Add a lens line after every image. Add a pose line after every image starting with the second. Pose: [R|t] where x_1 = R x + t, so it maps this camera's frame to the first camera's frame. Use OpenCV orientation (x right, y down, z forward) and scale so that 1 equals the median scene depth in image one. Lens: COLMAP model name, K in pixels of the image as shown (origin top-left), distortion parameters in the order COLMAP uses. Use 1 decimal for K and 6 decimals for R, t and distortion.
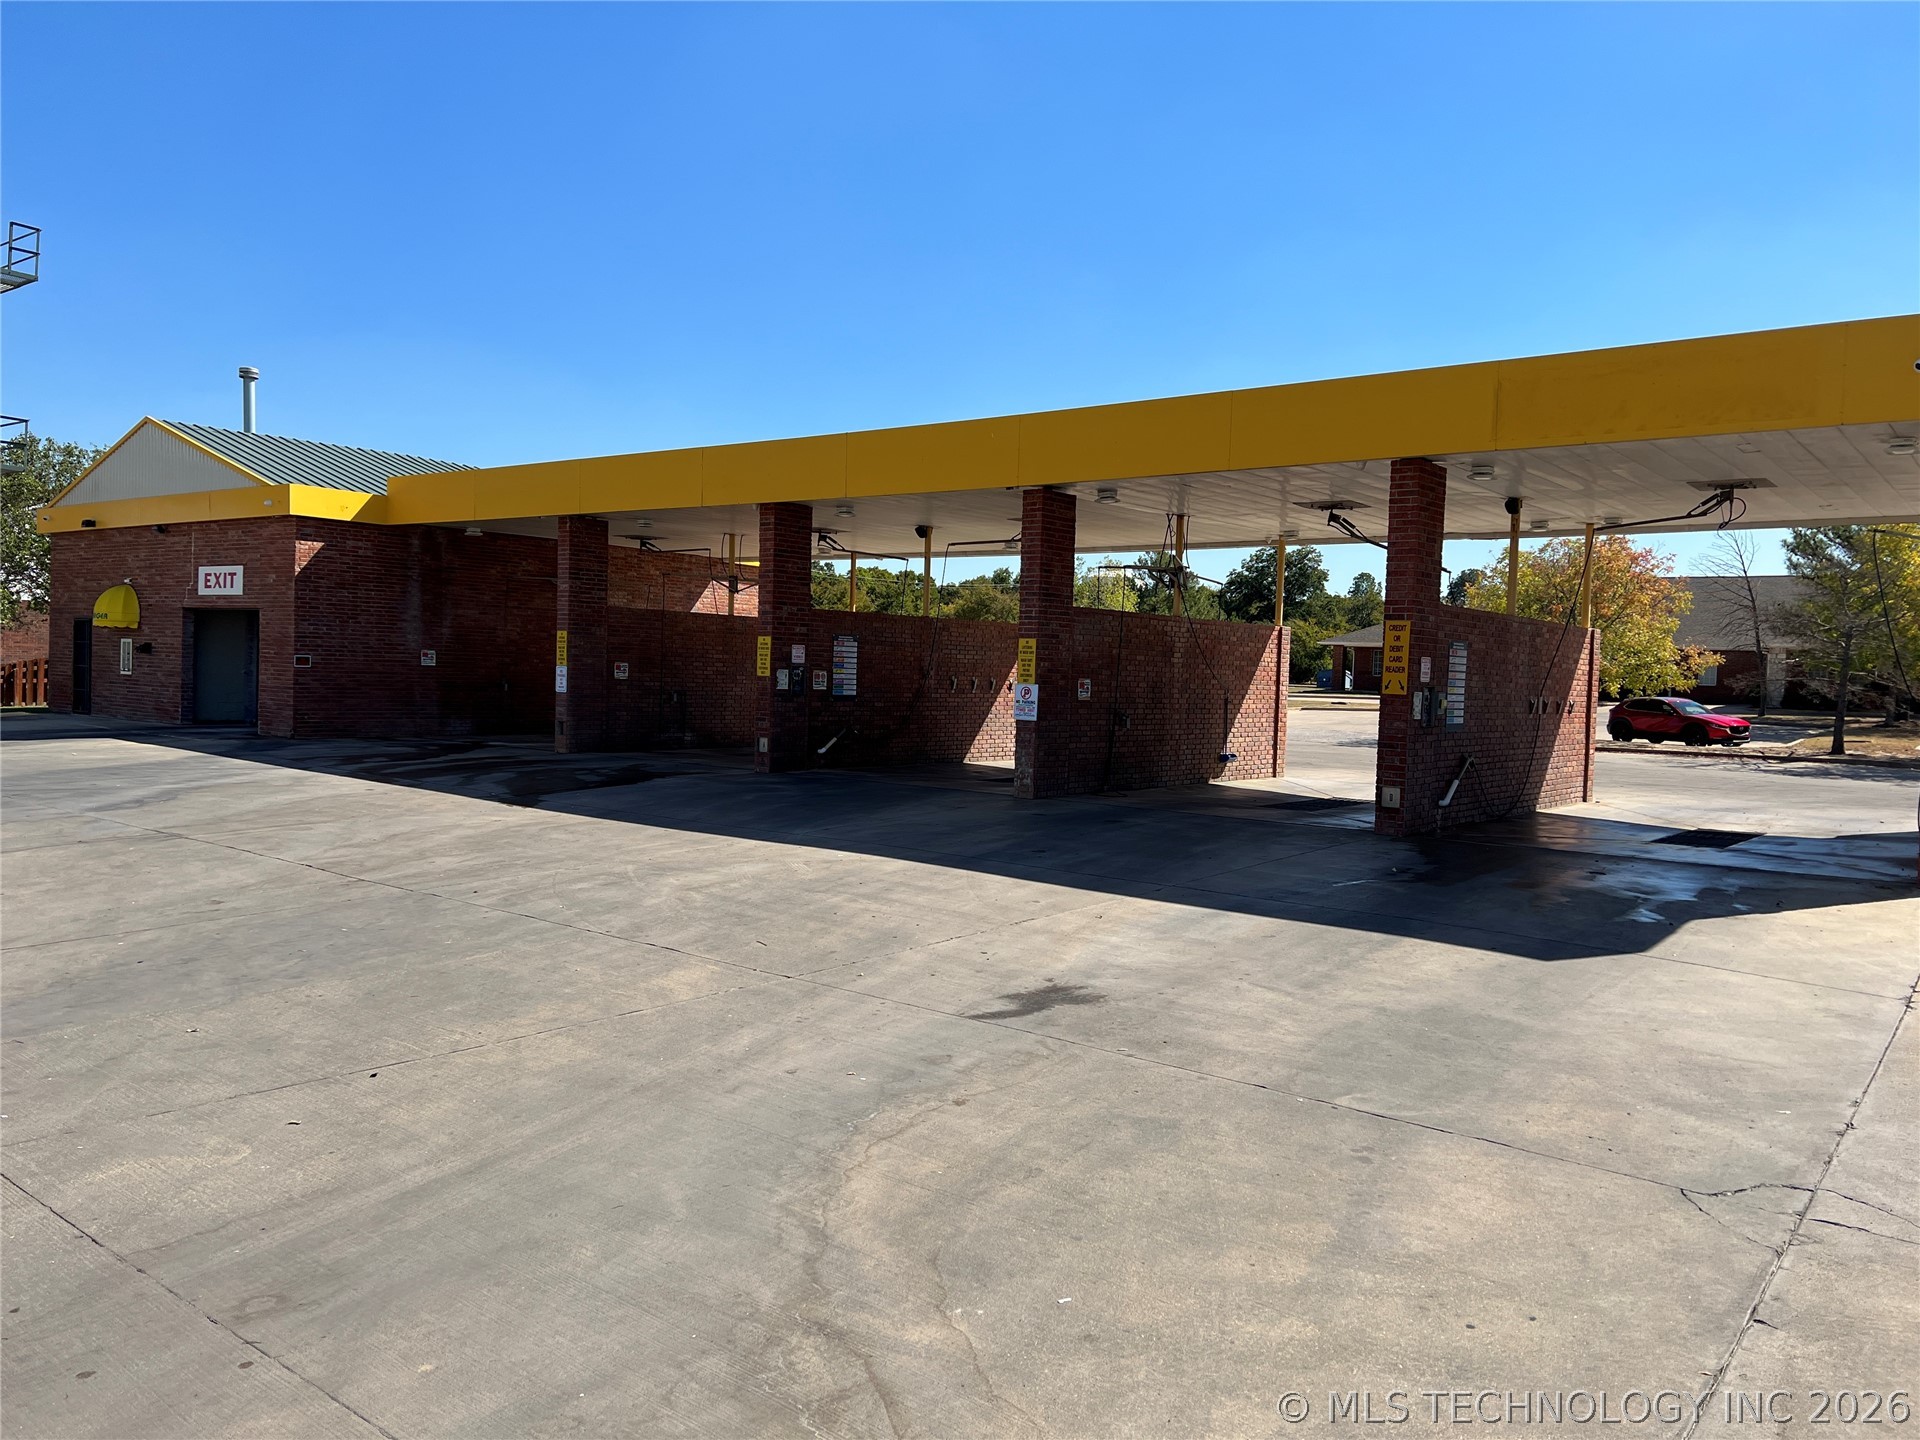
lens RADIAL K [[1444.5, 0, 934.7], [0, 1444.5, 722.7], [0, 0, 1]] dist [0.060369, -0.067065]
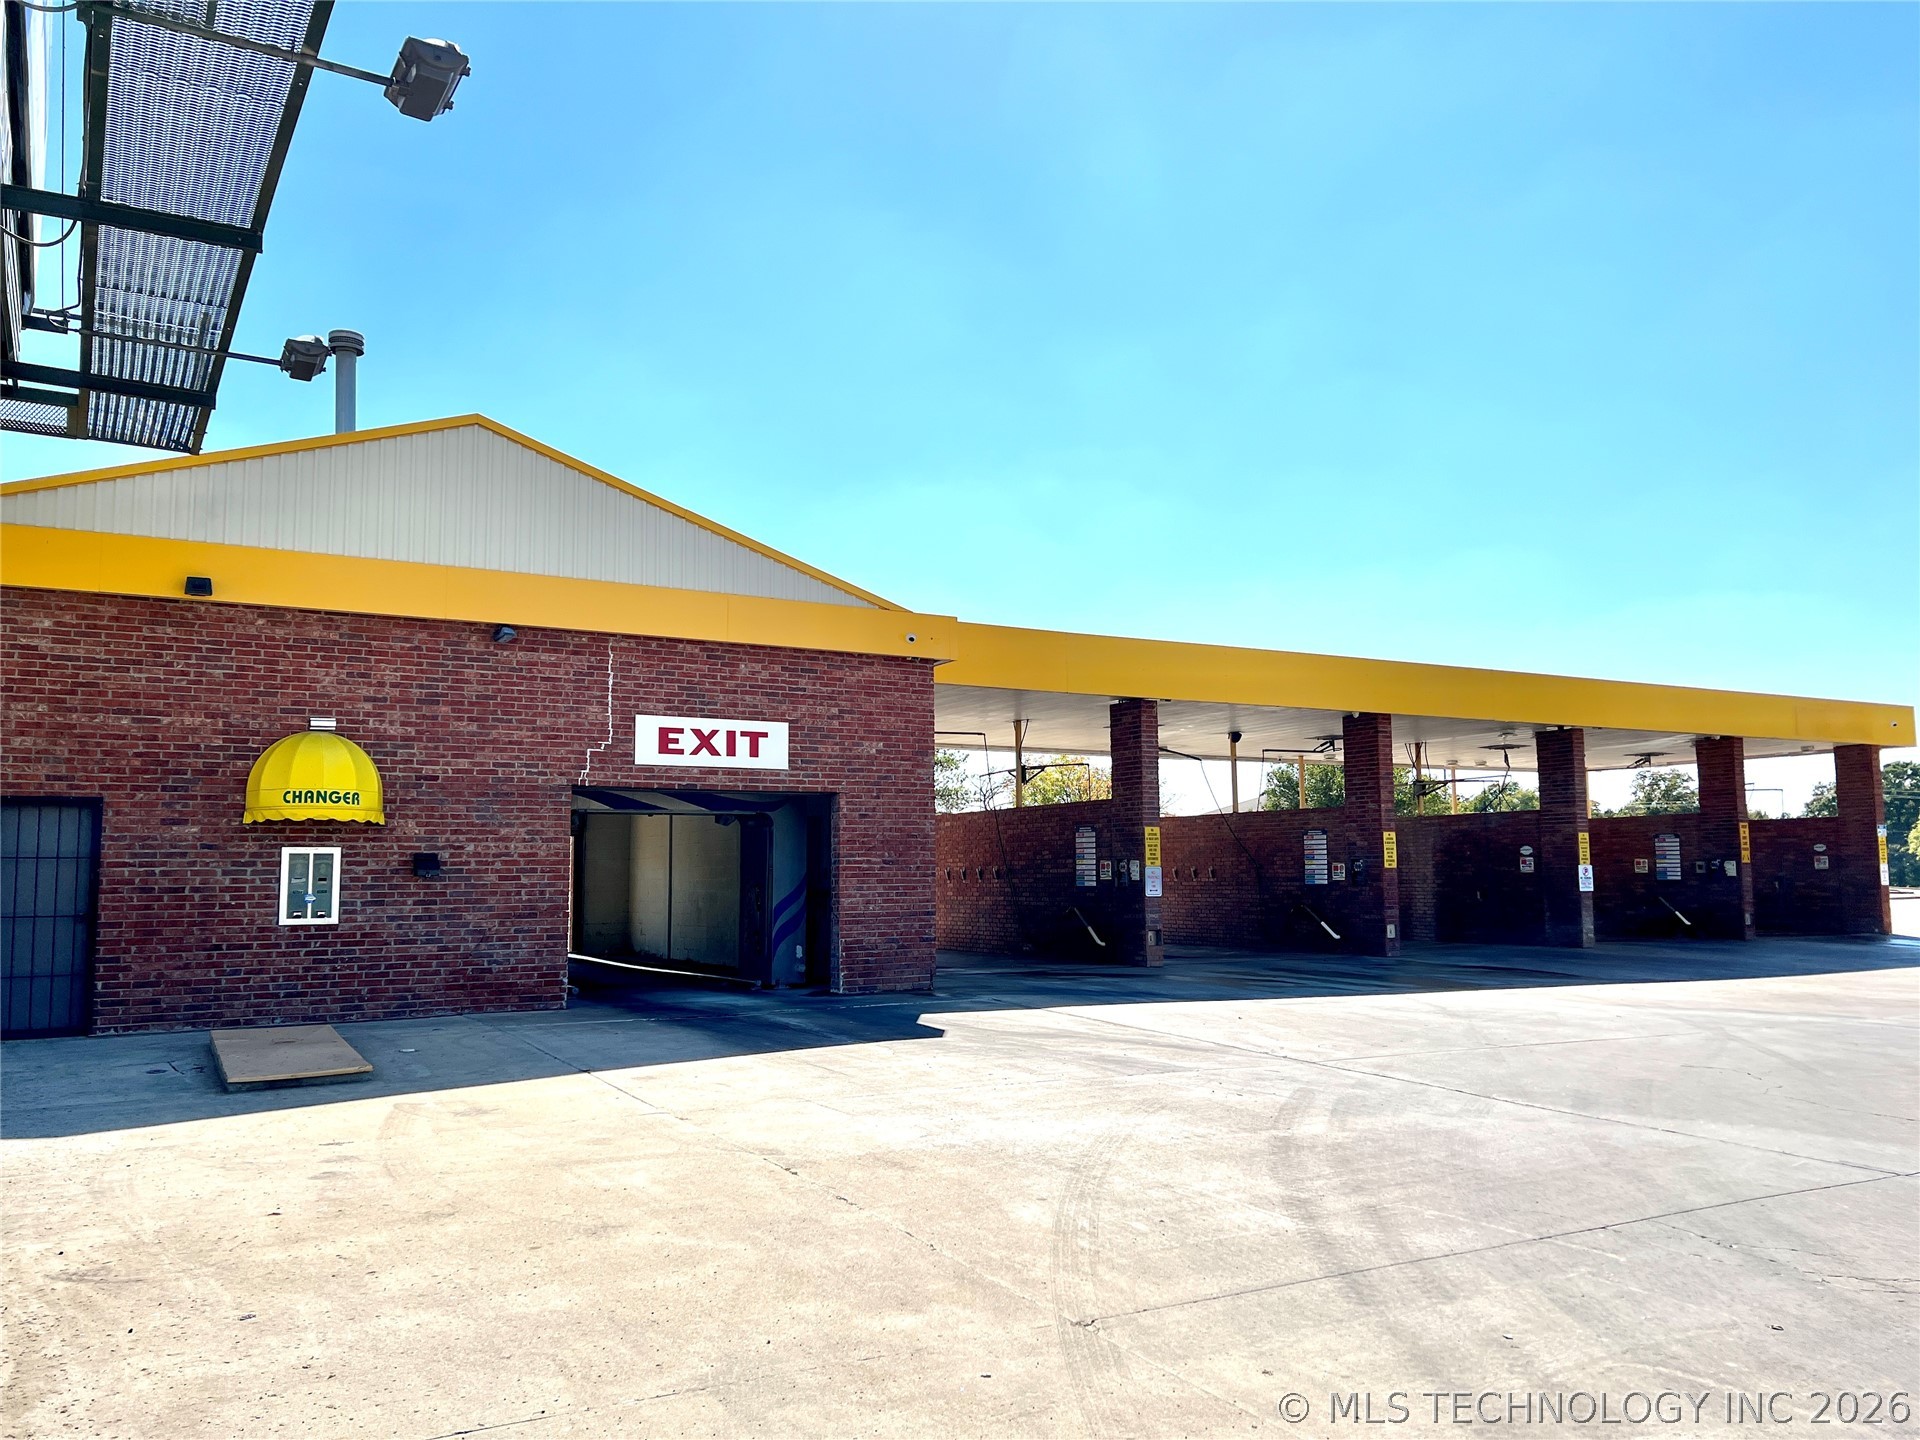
lens RADIAL K [[1444.5, 0, 978.8], [0, 1444.5, 729.3], [0, 0, 1]] dist [0.060369, -0.067065]
pose [[0.360974, 0.059680, 0.930664, -1.007438], [0.055949, 0.994767, -0.085492, -0.047663], [-0.930896, 0.082930, 0.355746, 0.701439]]
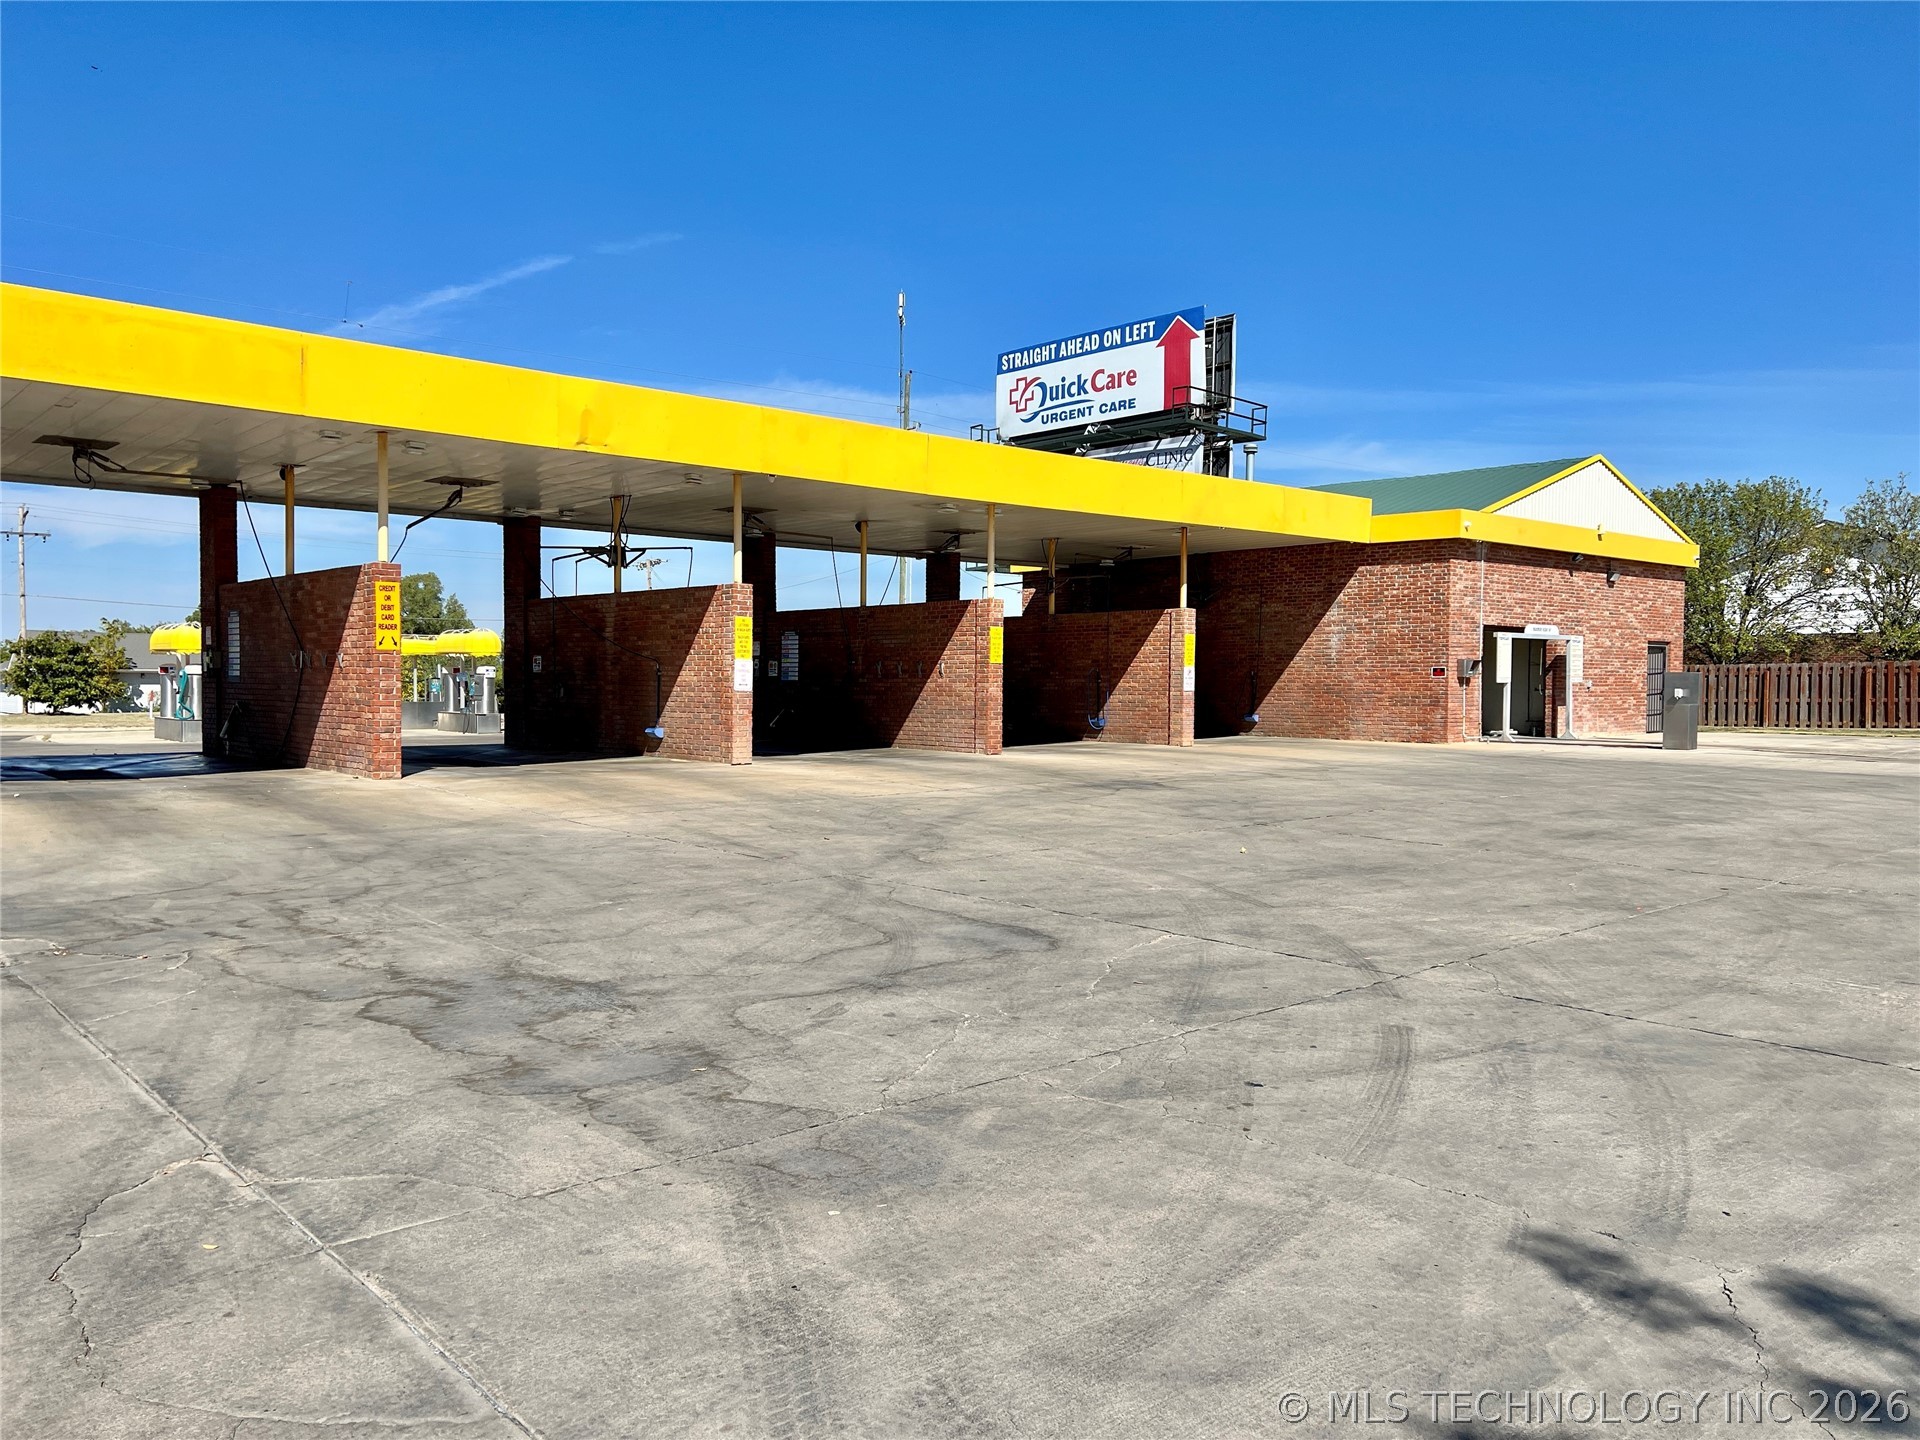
lens RADIAL K [[1444.5, 0, 950.4], [0, 1444.5, 722.3], [0, 0, 1]] dist [0.060369, -0.067065]
pose [[-0.171613, -0.008589, -0.985127, 0.919991], [-0.044950, 0.998989, -0.000879, 0.008710], [0.984138, 0.044131, -0.171826, 1.121695]]
